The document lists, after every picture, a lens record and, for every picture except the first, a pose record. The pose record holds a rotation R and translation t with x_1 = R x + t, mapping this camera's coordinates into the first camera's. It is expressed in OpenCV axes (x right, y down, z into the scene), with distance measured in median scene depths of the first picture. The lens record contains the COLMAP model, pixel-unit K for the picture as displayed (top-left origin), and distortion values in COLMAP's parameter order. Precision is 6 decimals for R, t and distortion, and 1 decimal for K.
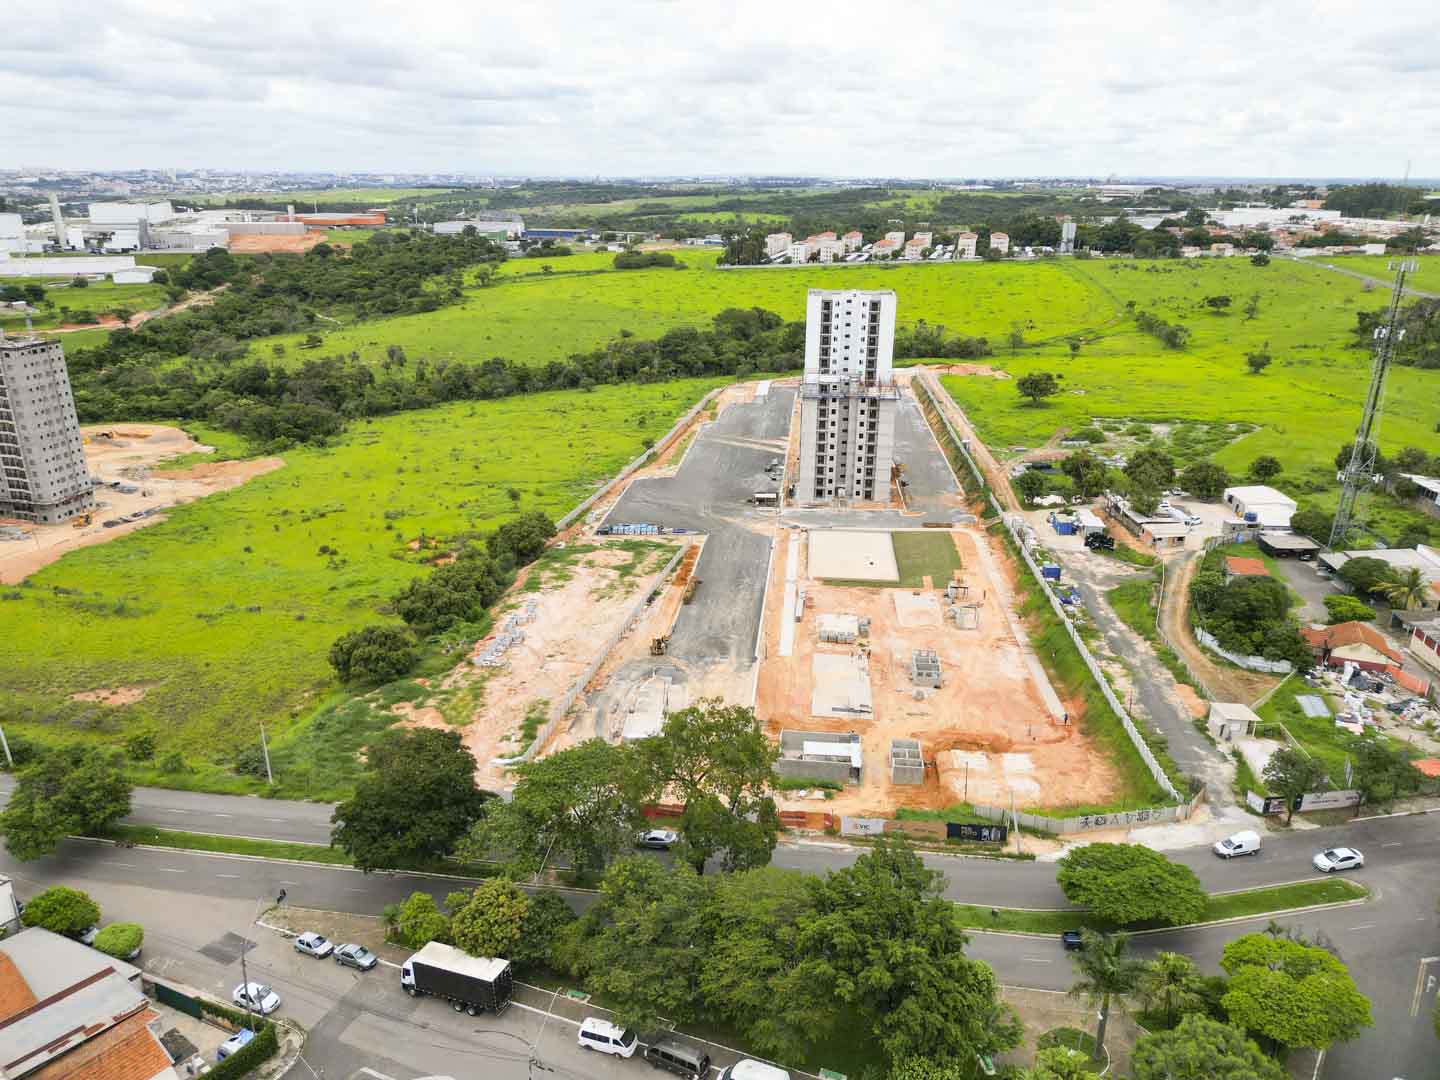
lens RADIAL K [[1004.2, 0, 720.0], [0, 1004.2, 540.0], [0, 0, 1]] dist [0.065659, -0.073119]
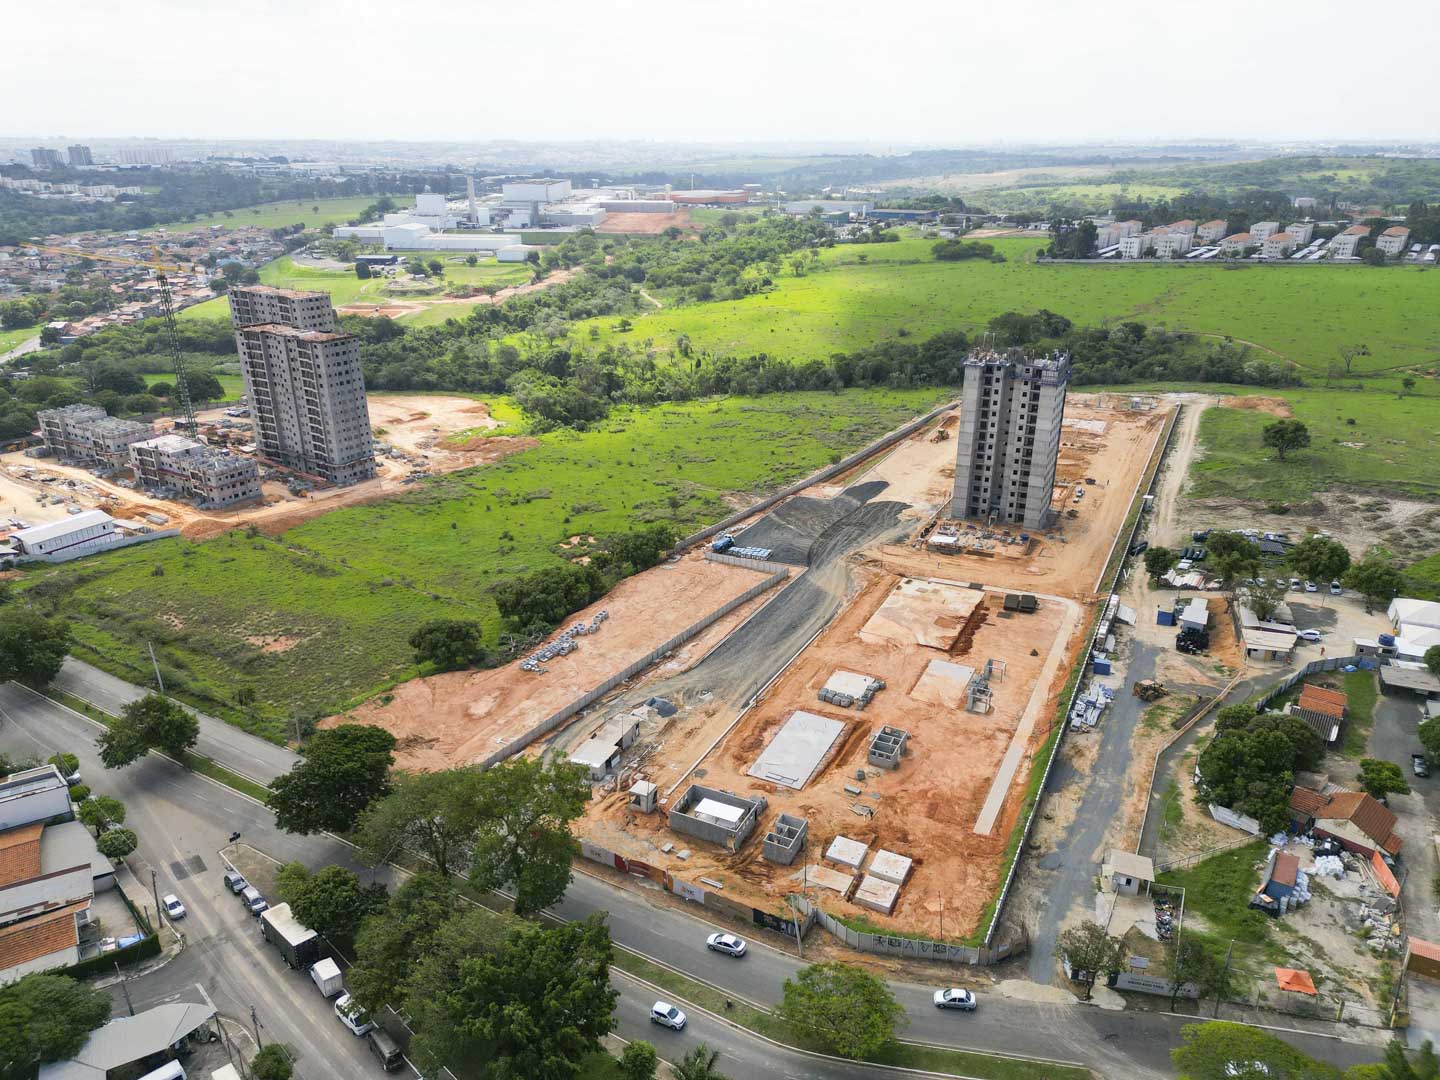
lens RADIAL K [[986.2, 0, 724.0], [0, 986.2, 574.3], [0, 0, 1]] dist [0.071404, -0.075778]
pose [[0.932331, 0.138794, -0.333910, 0.112249], [-0.116253, 0.989431, 0.086674, -0.035348], [0.342410, -0.041991, 0.938612, 0.003836]]
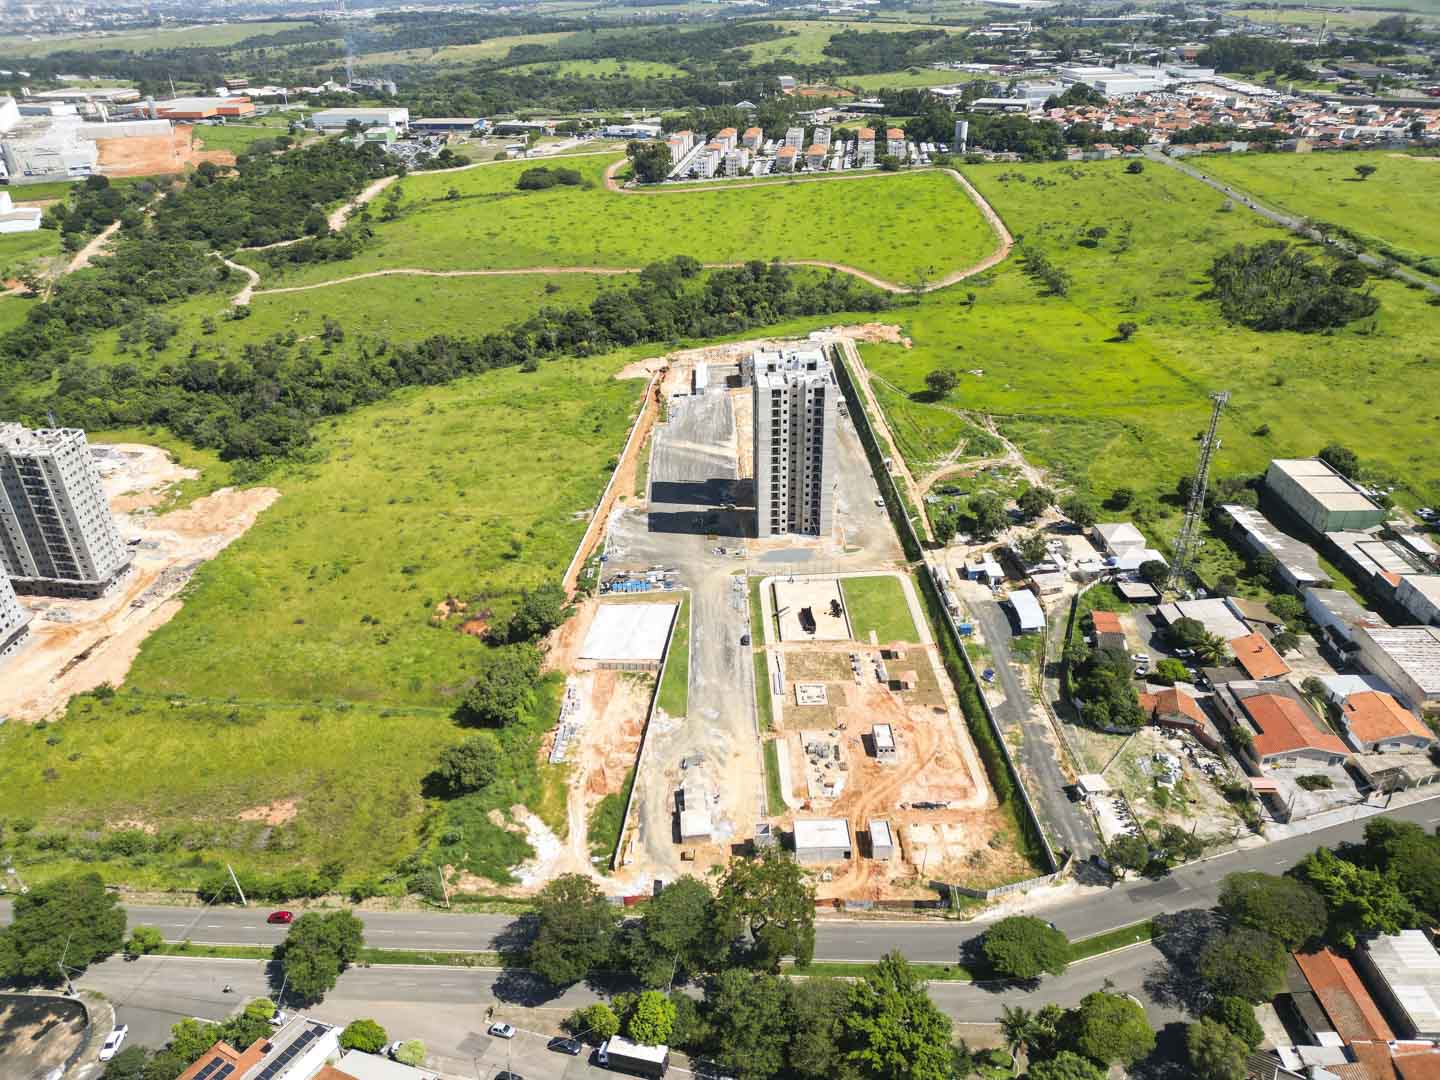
lens RADIAL K [[986.2, 0, 724.0], [0, 986.2, 574.3], [0, 0, 1]] dist [0.071404, -0.075778]
pose [[0.992799, -0.077470, 0.091368, -0.037208], [0.058117, 0.978452, 0.198125, -0.119076], [-0.104748, -0.191388, 0.975909, -0.082504]]
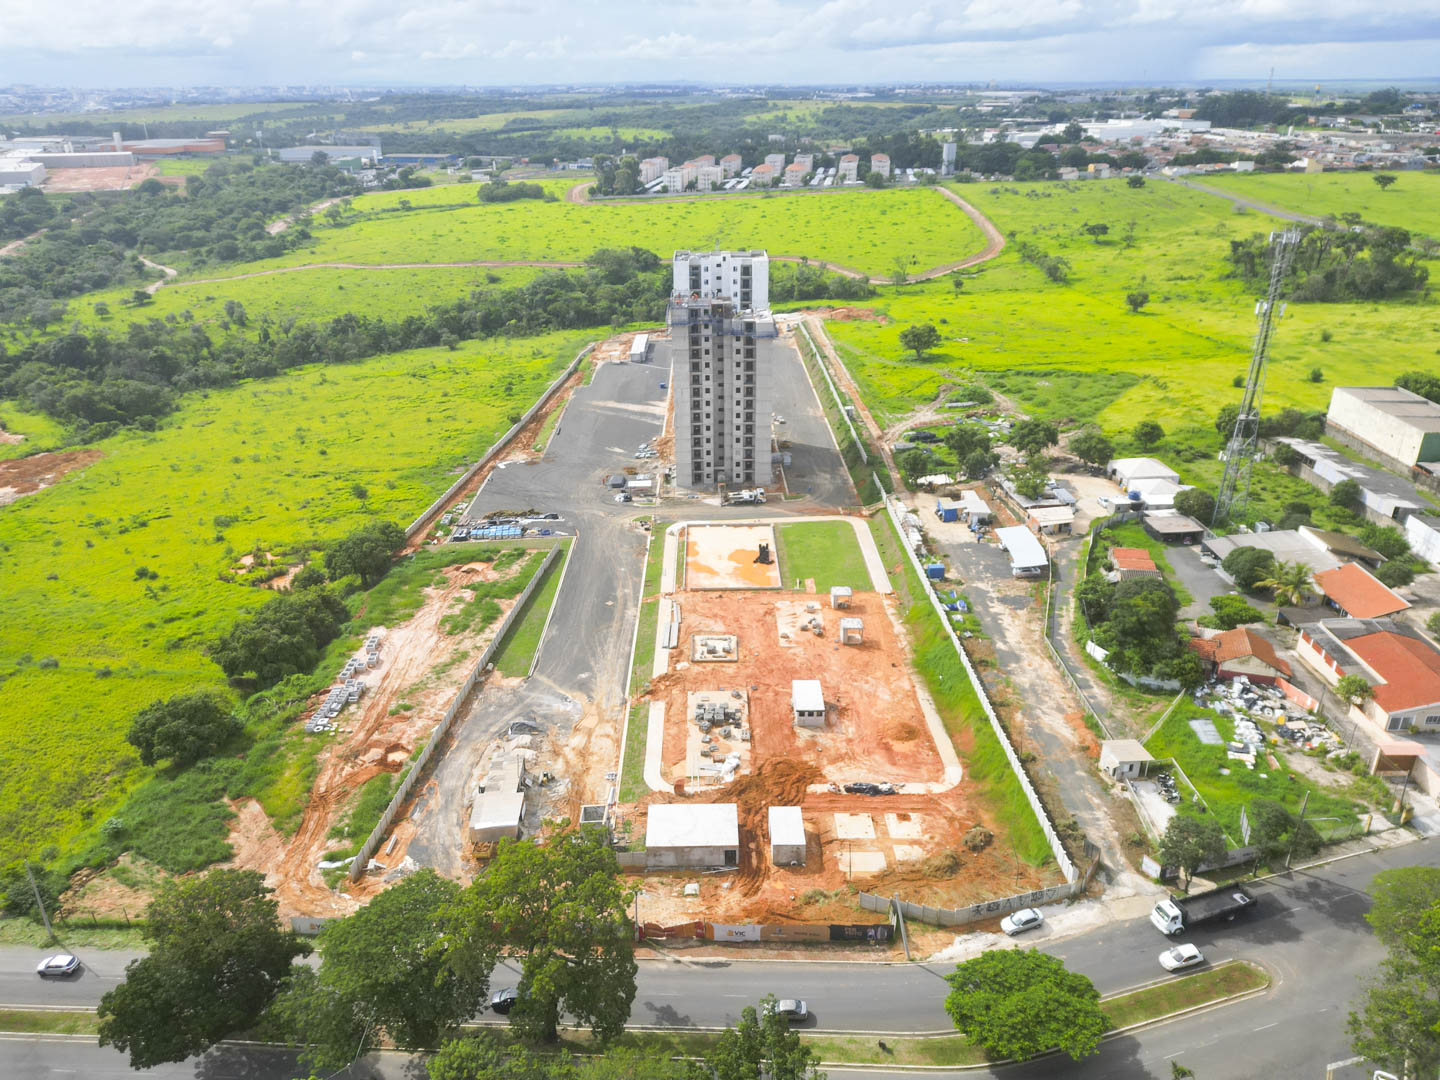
lens RADIAL K [[1011.9, 0, 720.0], [0, 1011.9, 540.0], [0, 0, 1]] dist [0.043938, -0.042966]
pose [[0.993829, -0.055113, 0.096261, 0.013305], [0.047552, 0.995729, 0.079142, -0.031410], [-0.100211, -0.074076, 0.992205, 0.030143]]
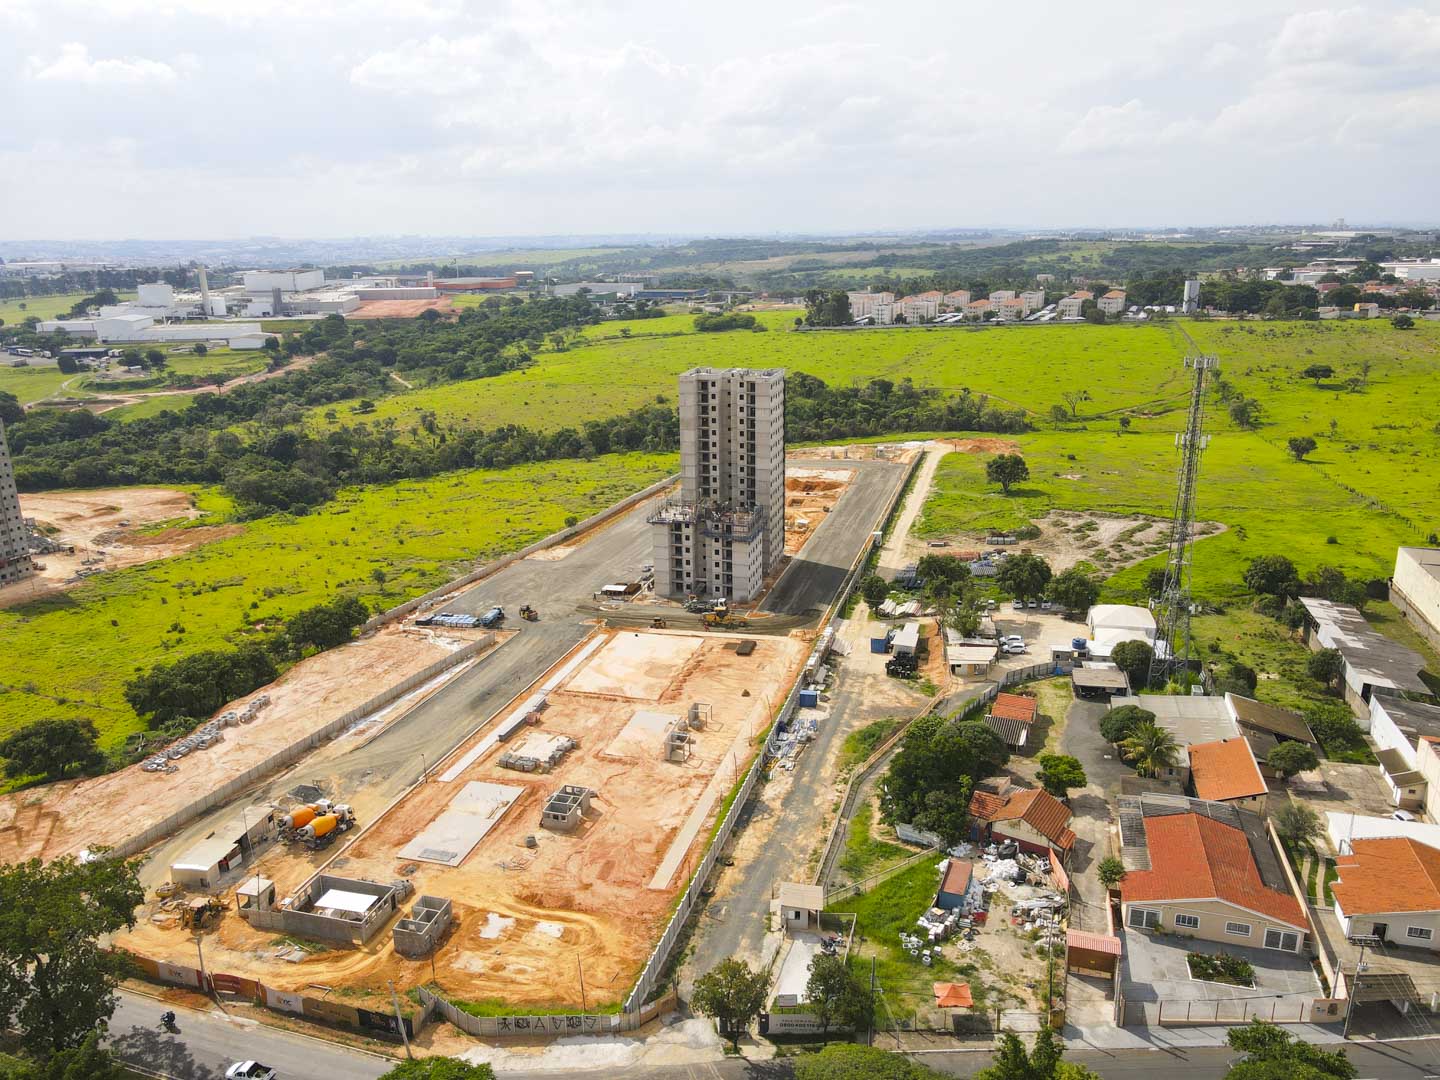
lens RADIAL K [[1047.9, 0, 720.0], [0, 1047.9, 540.0], [0, 0, 1]] dist [0.003307, 0.007616]
pose [[0.984251, 0.031346, -0.173973, 0.153614], [-0.041291, 0.997696, -0.053839, -0.020427], [0.171885, 0.060174, 0.983277, 0.029580]]
